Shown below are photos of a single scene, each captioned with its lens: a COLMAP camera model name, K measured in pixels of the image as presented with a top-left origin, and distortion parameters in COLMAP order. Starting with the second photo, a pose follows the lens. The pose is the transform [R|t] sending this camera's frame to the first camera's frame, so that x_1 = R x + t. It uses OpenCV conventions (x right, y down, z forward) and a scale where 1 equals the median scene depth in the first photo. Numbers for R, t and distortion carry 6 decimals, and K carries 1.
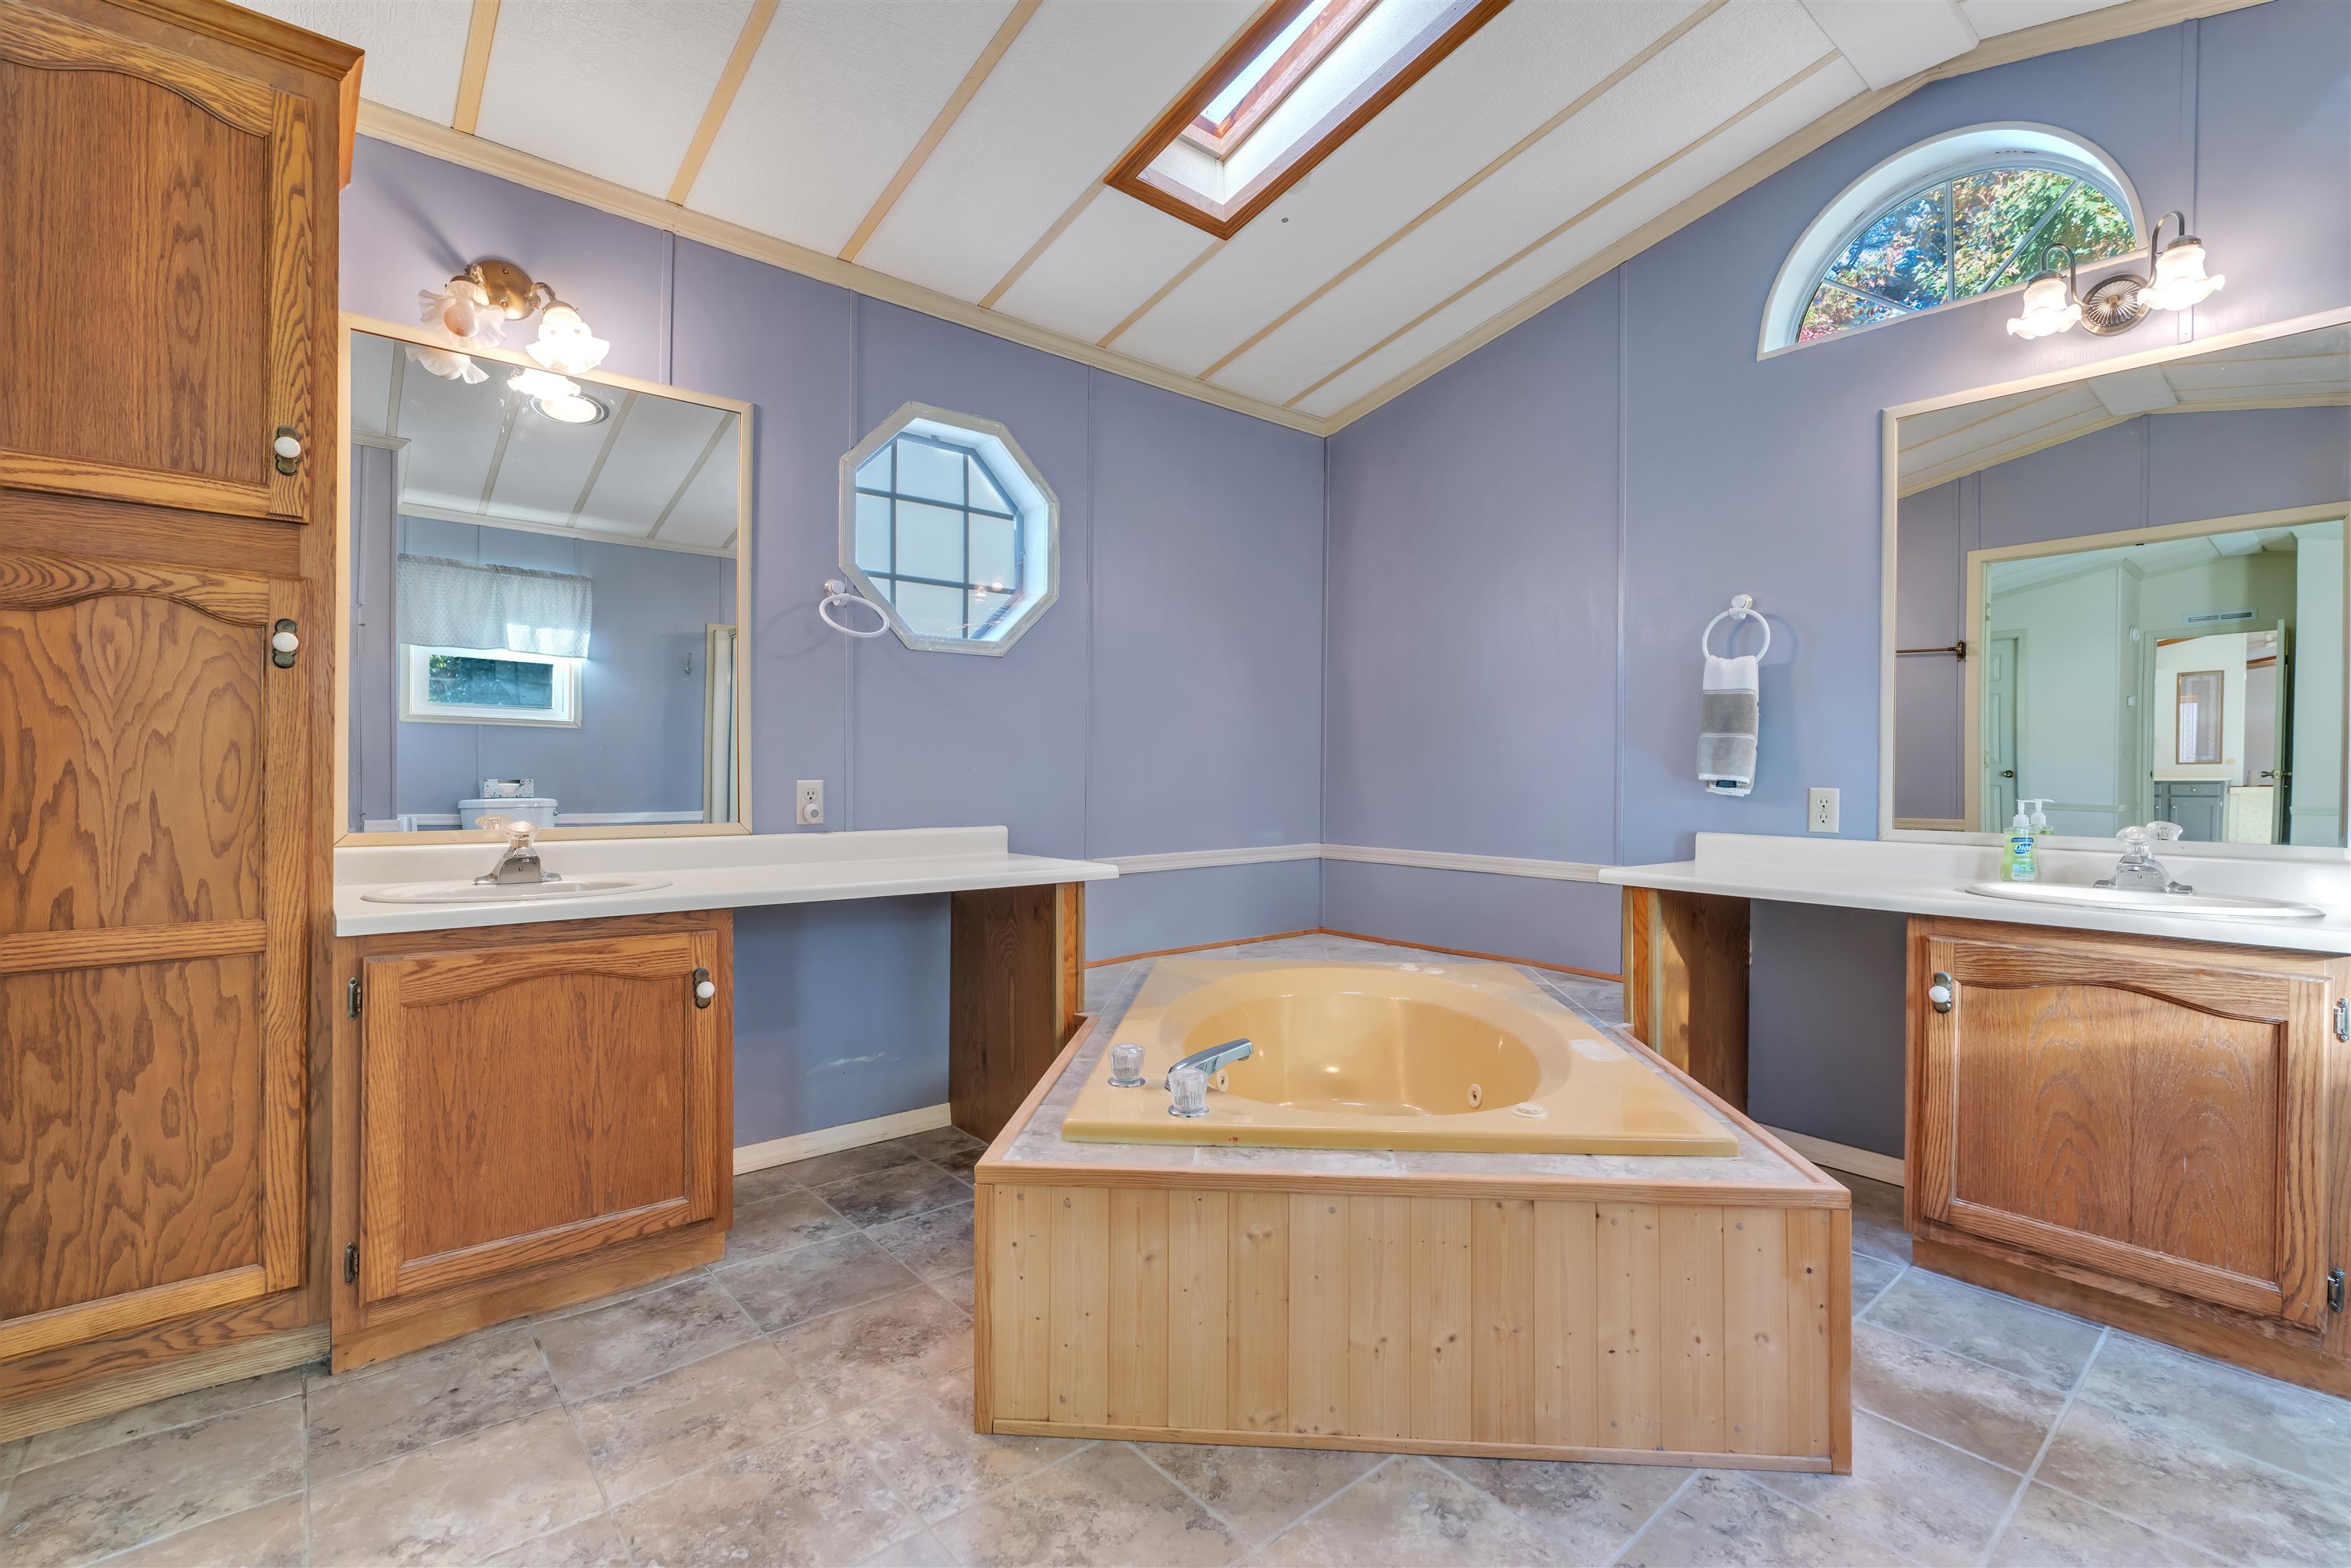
lens RADIAL K [[1050.0, 0, 1191.8], [0, 1050.0, 774.8], [0, 0, 1]] dist [-0.021849, 0.009396]
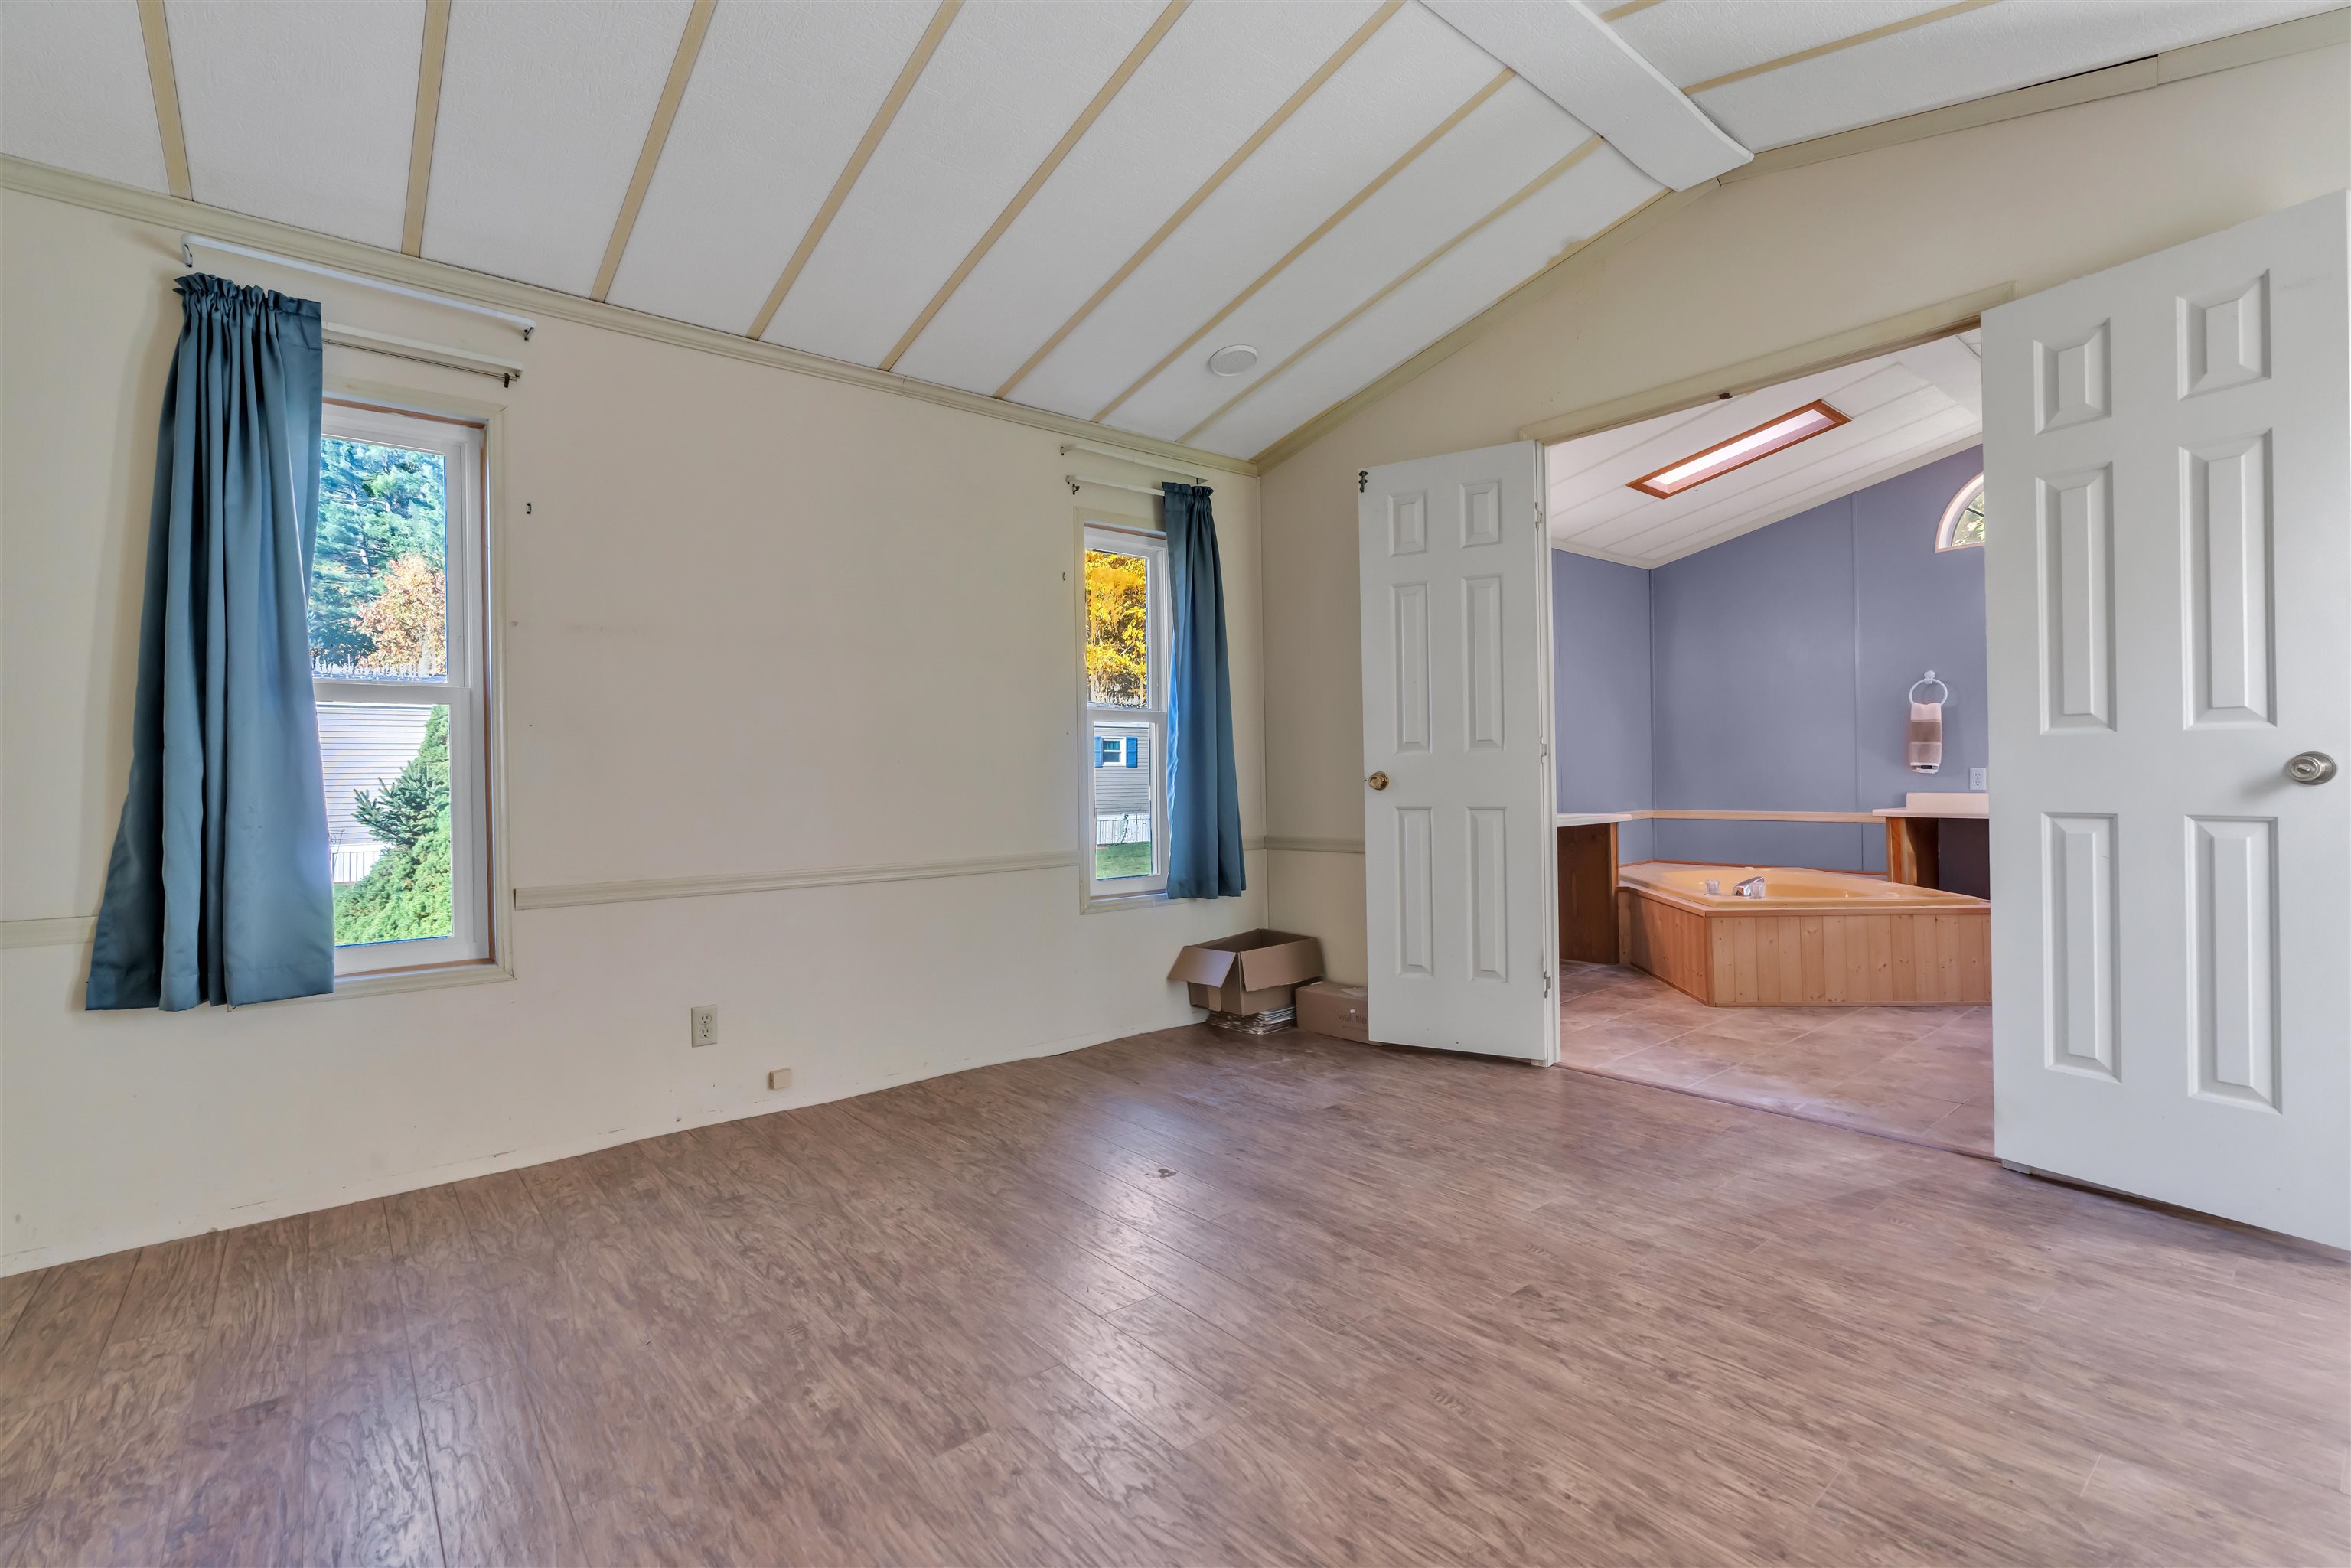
lens RADIAL K [[1054.6, 0, 1194.6], [0, 1054.6, 768.3], [0, 0, 1]] dist [-0.012306, 0.005812]
pose [[0.999646, -0.023479, -0.012552, -1.317552], [0.023353, 0.999676, -0.010107, -0.002206], [0.012785, 0.009810, 0.999870, -1.566174]]
